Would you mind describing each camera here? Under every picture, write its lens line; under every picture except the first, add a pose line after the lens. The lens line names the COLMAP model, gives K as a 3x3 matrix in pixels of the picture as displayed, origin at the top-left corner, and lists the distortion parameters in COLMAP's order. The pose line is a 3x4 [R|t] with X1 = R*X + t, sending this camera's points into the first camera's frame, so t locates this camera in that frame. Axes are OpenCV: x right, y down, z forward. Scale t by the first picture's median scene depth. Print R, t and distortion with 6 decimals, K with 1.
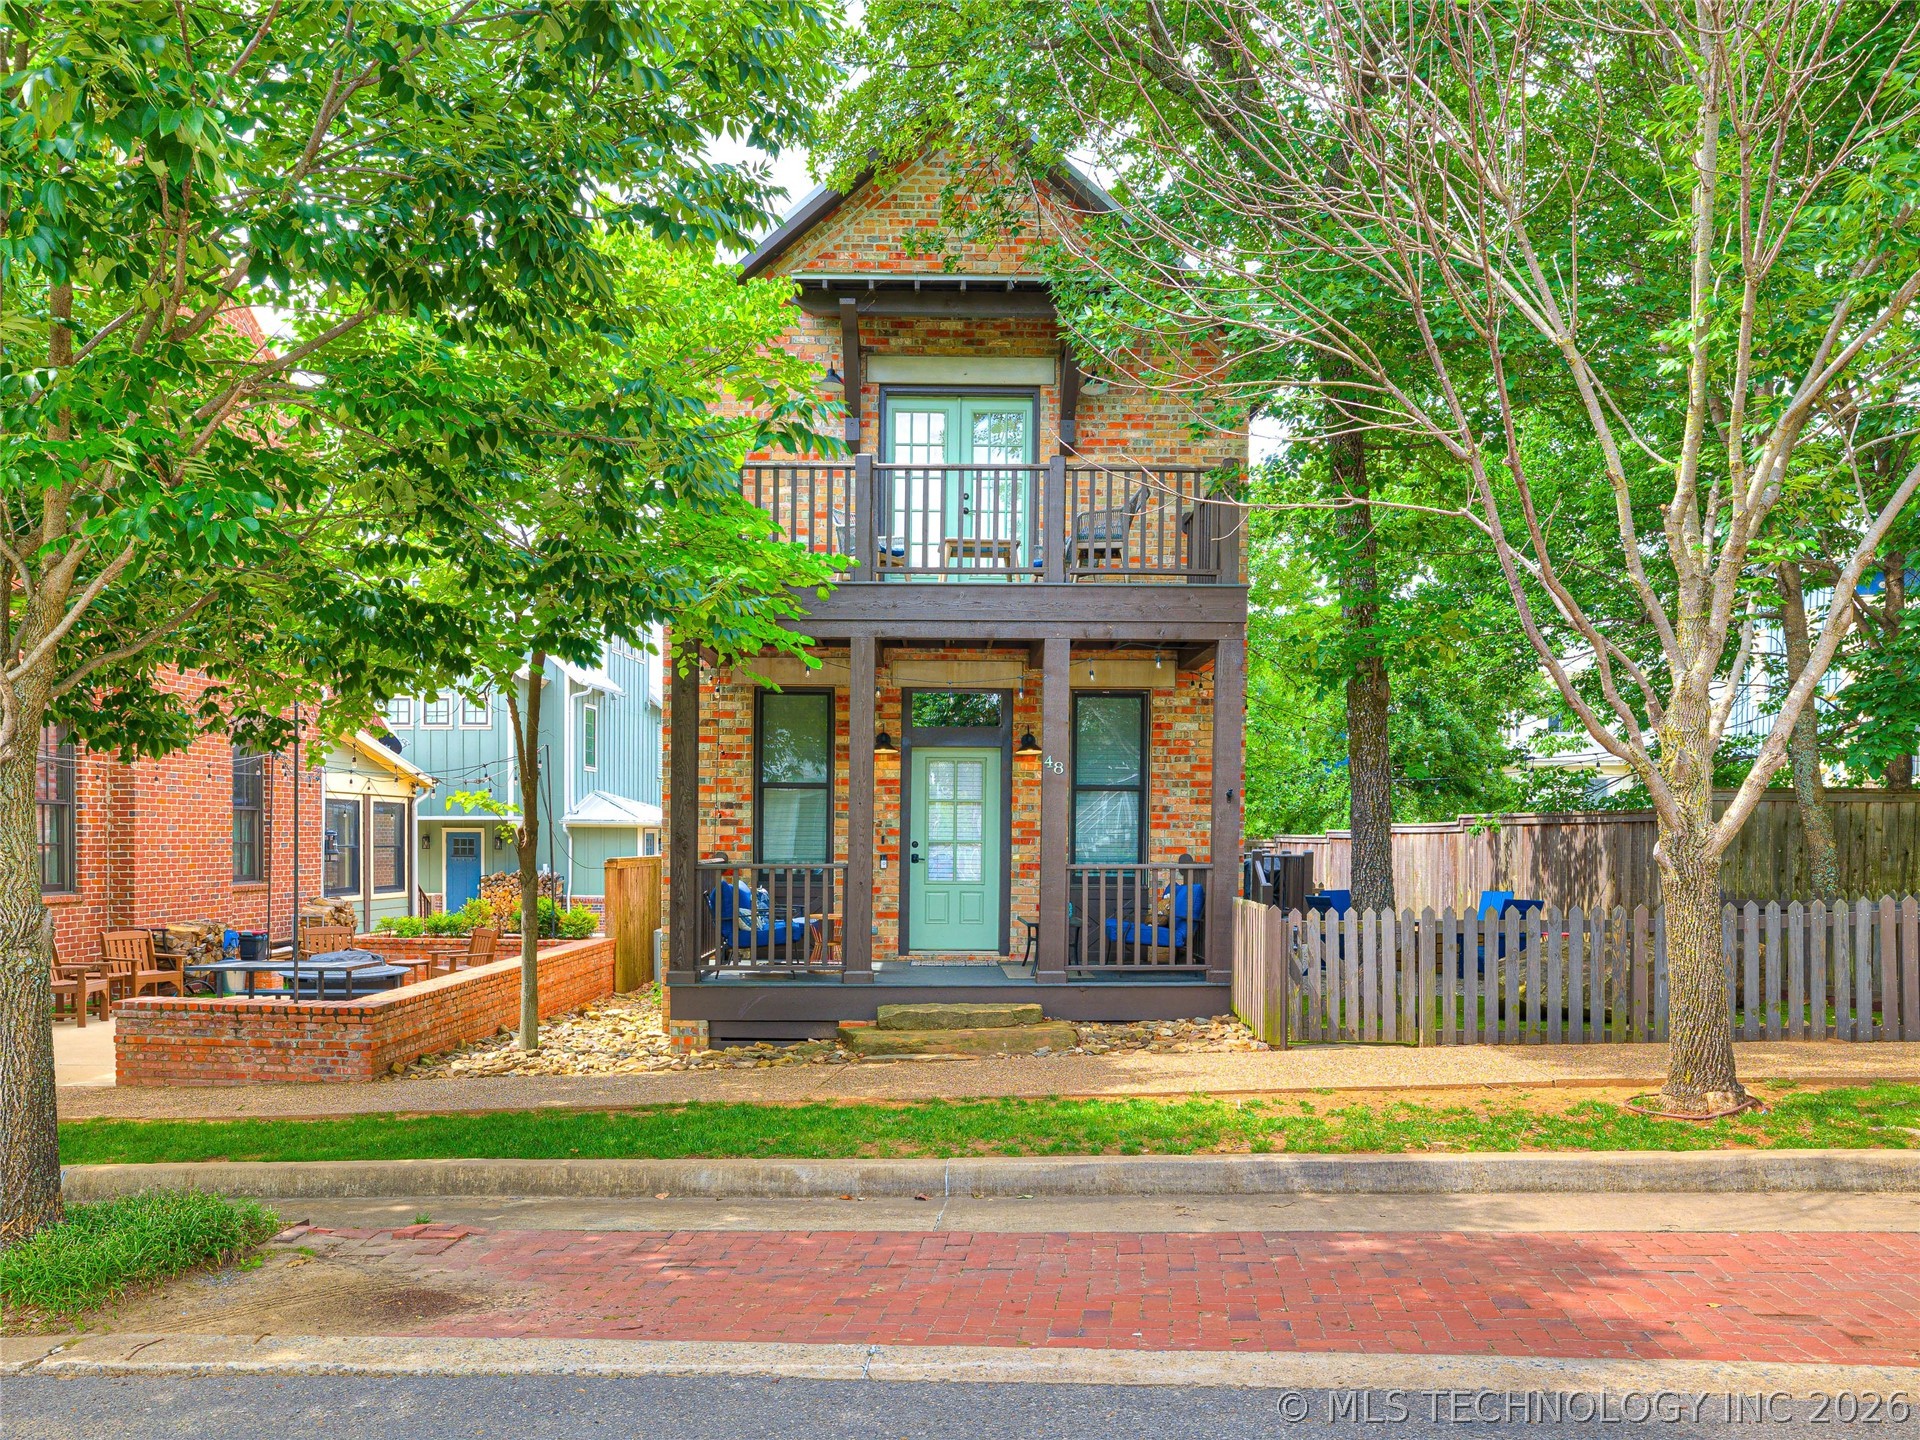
lens RADIAL K [[1527.2, 0, 1020.1], [0, 1527.2, 811.7], [0, 0, 1]] dist [-0.003033, -0.003308]
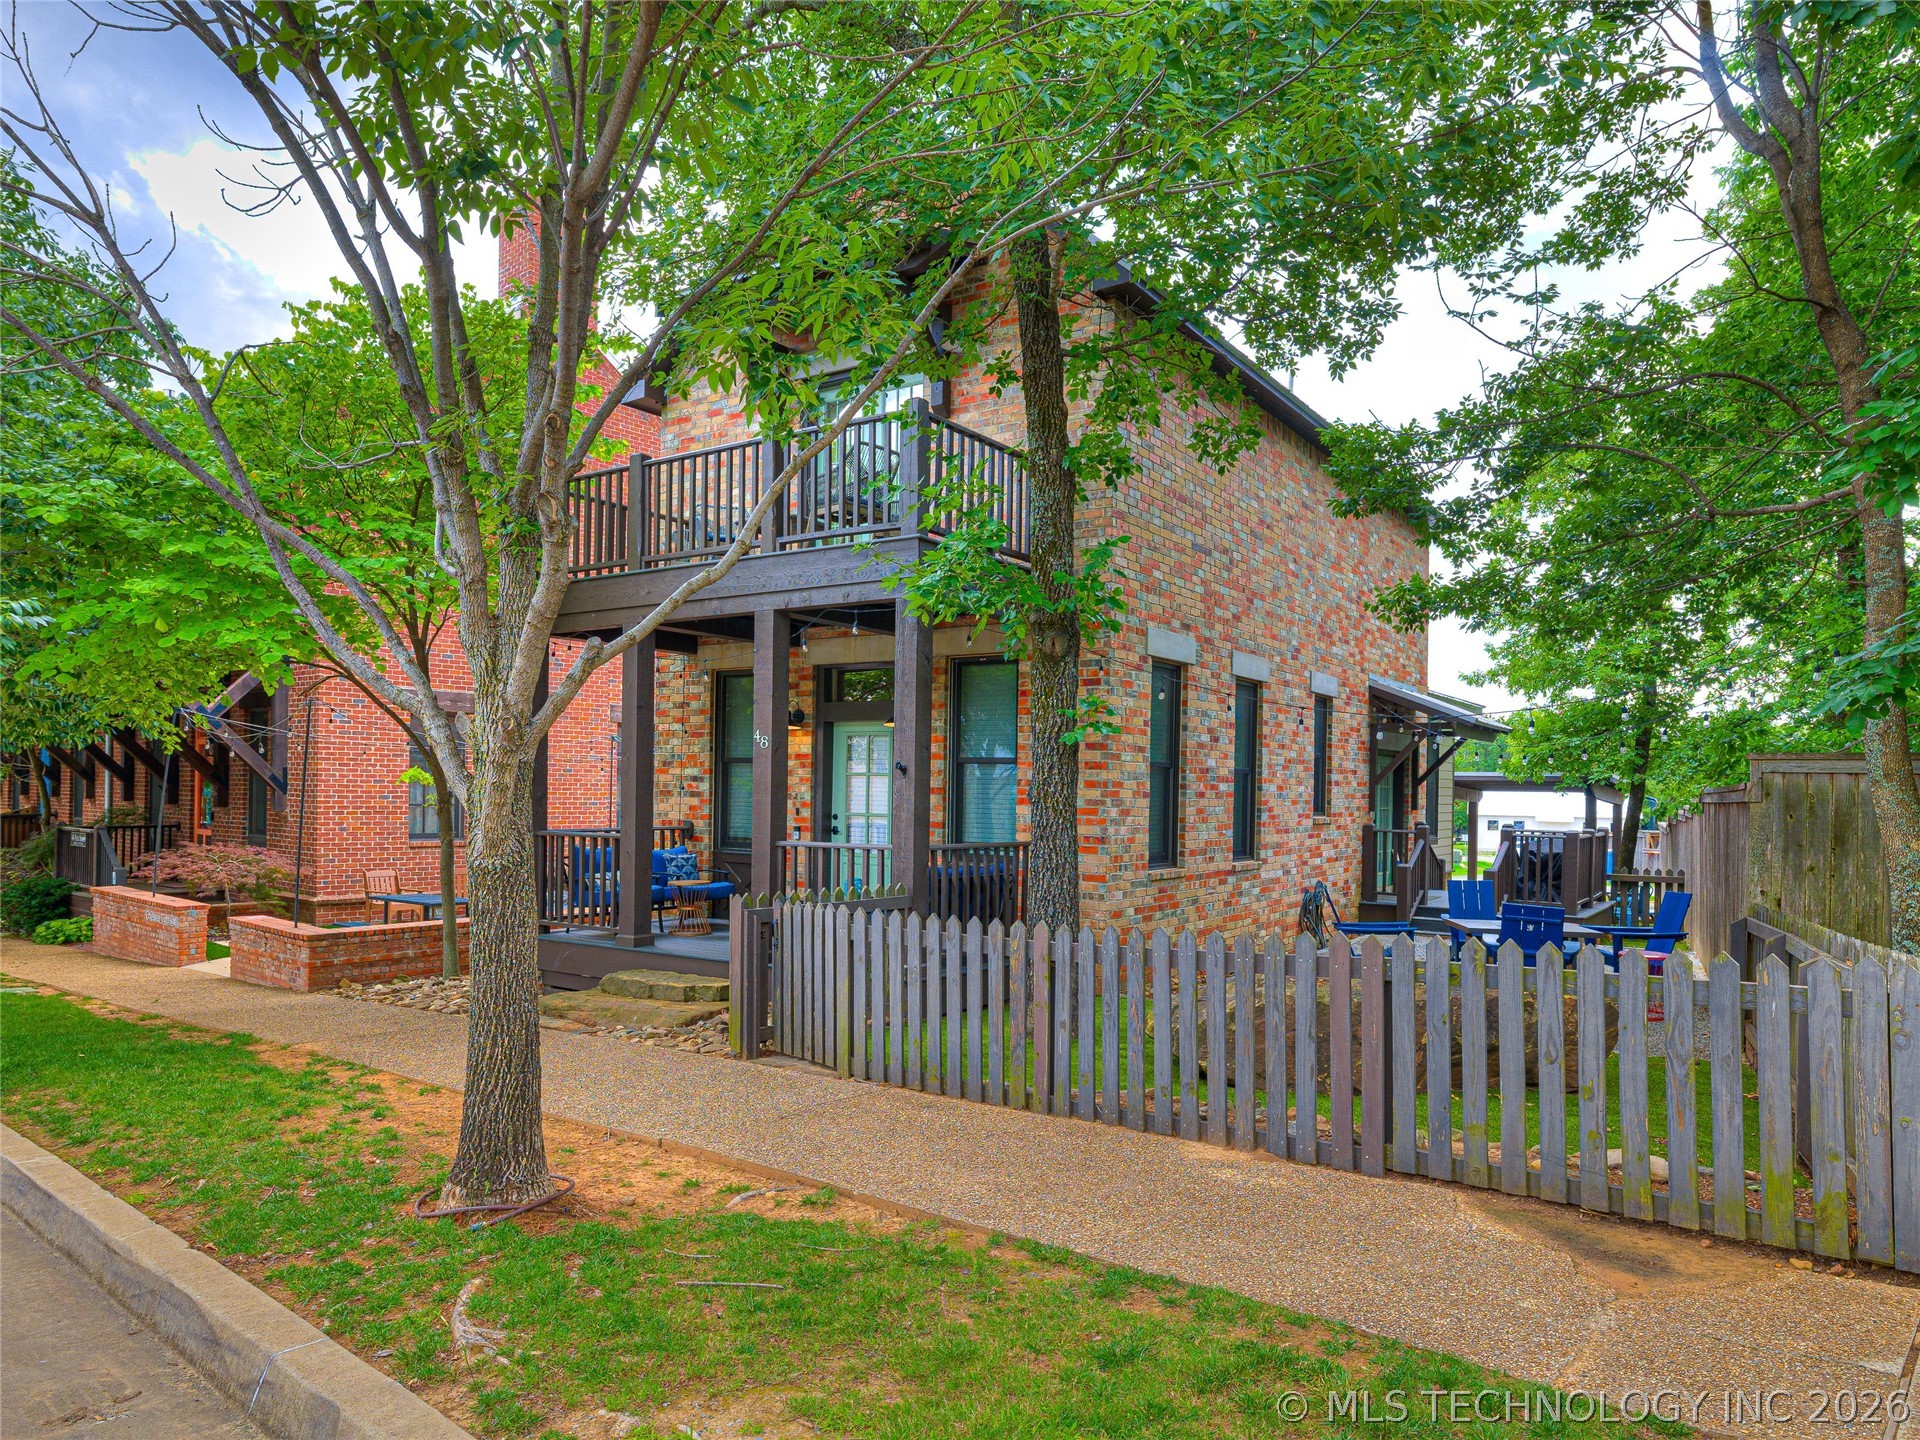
lens RADIAL K [[1330.8, 0, 952.2], [0, 1330.8, 790.9], [0, 0, 1]] dist [-0.017498, 0.003382]
pose [[0.794551, 0.007215, -0.607155, 0.570637], [-0.000410, 0.999936, 0.011346, -0.006608], [0.607198, -0.008767, 0.794503, 0.353347]]
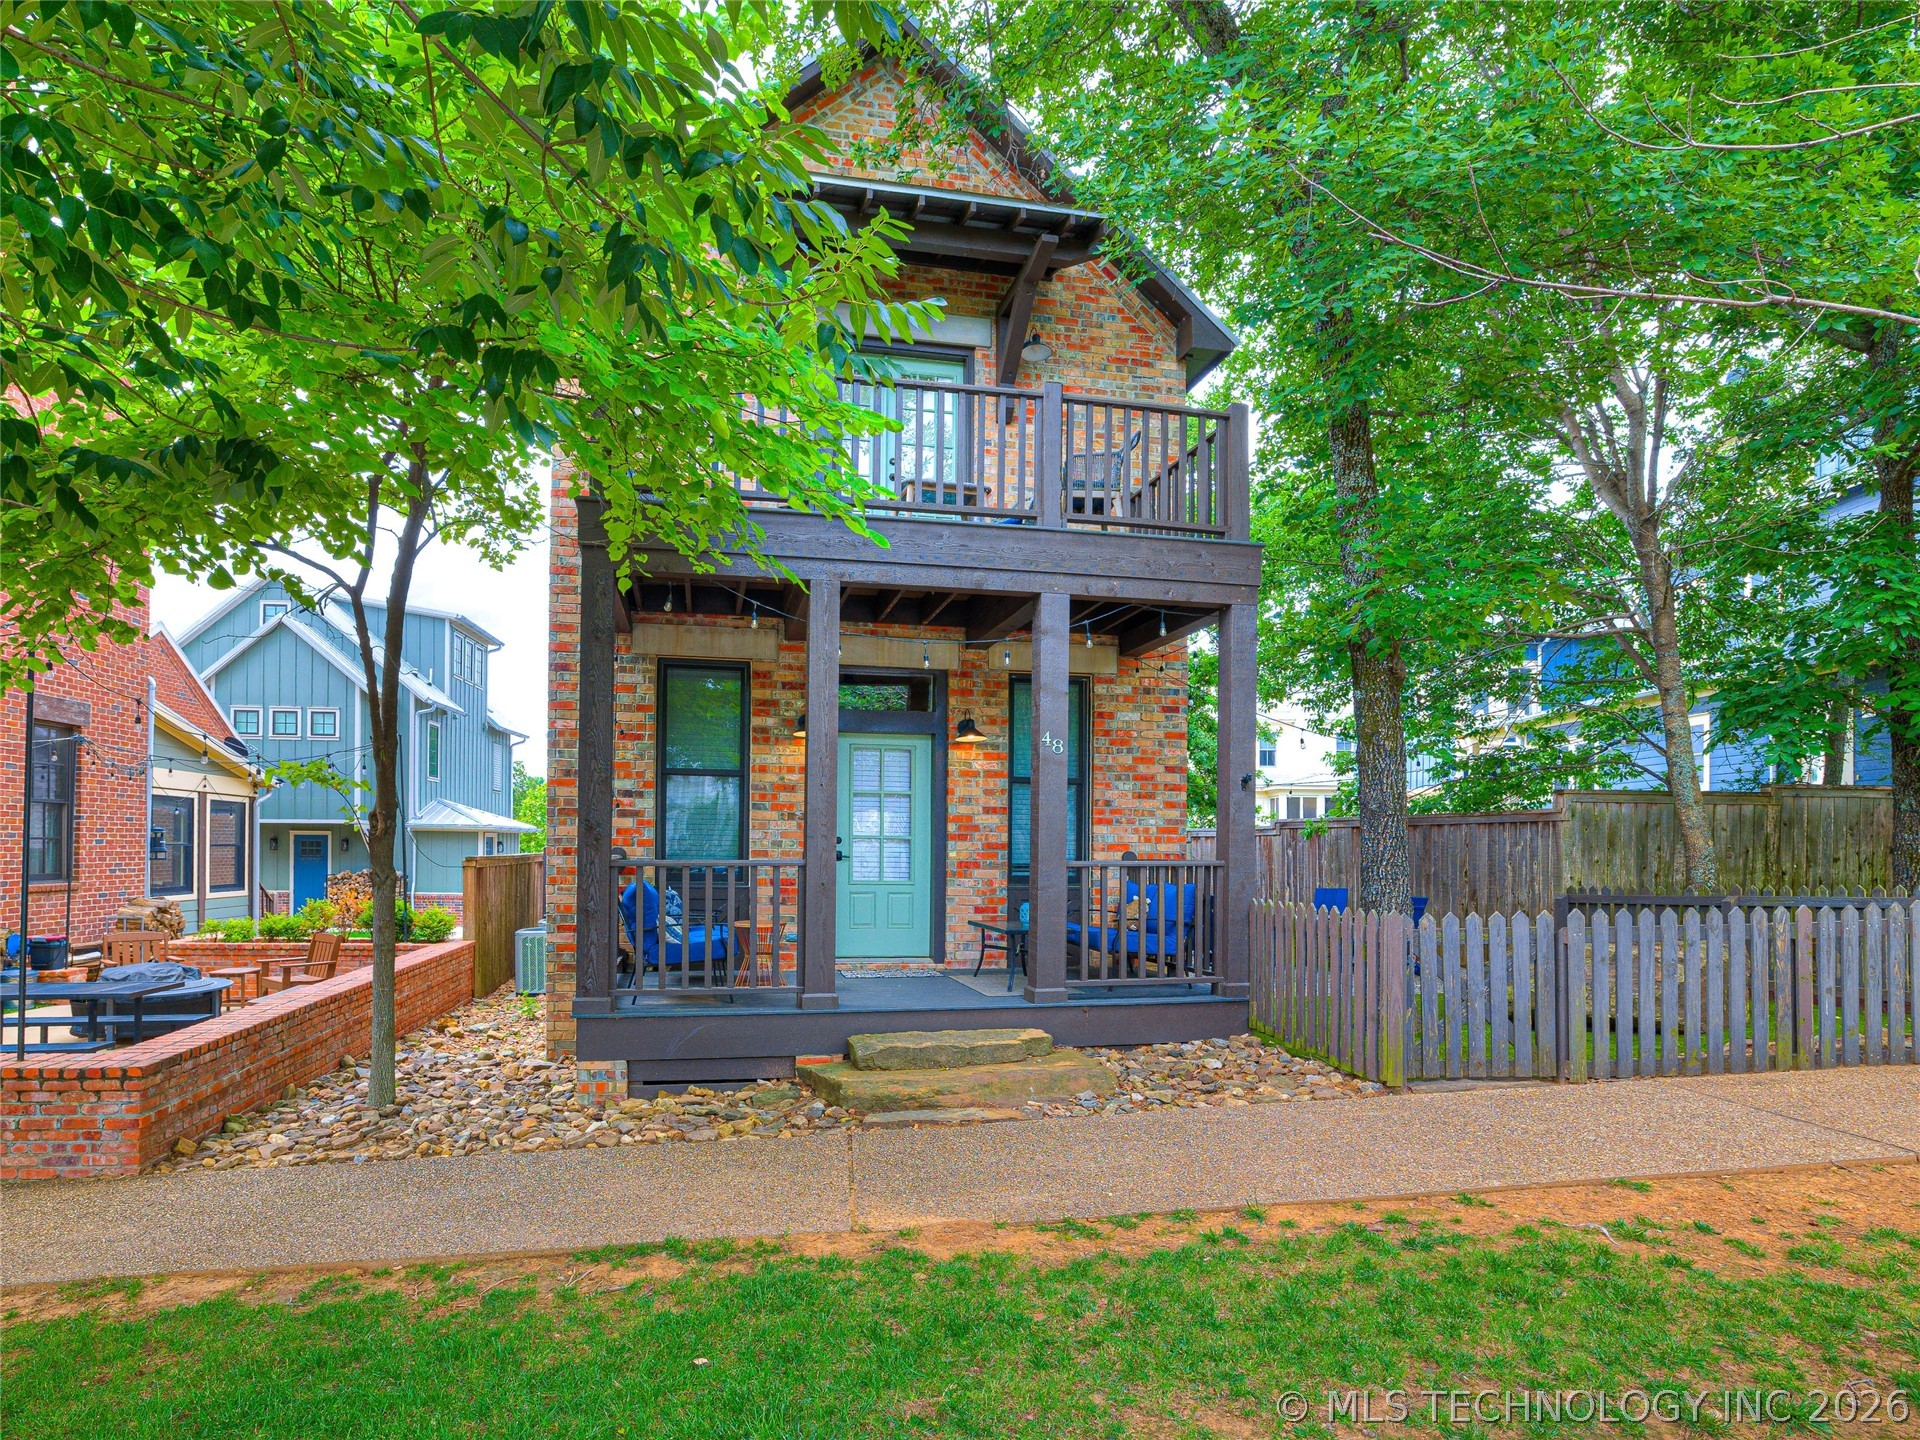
lens RADIAL K [[1109.8, 0, 966.7], [0, 1109.8, 830.0], [0, 0, 1]] dist [-0.043638, 0.022602]
pose [[0.982902, 0.006780, 0.184002, -0.121232], [-0.007044, 0.999975, 0.000781, 0.015361], [-0.183993, -0.002063, 0.982925, 0.362666]]
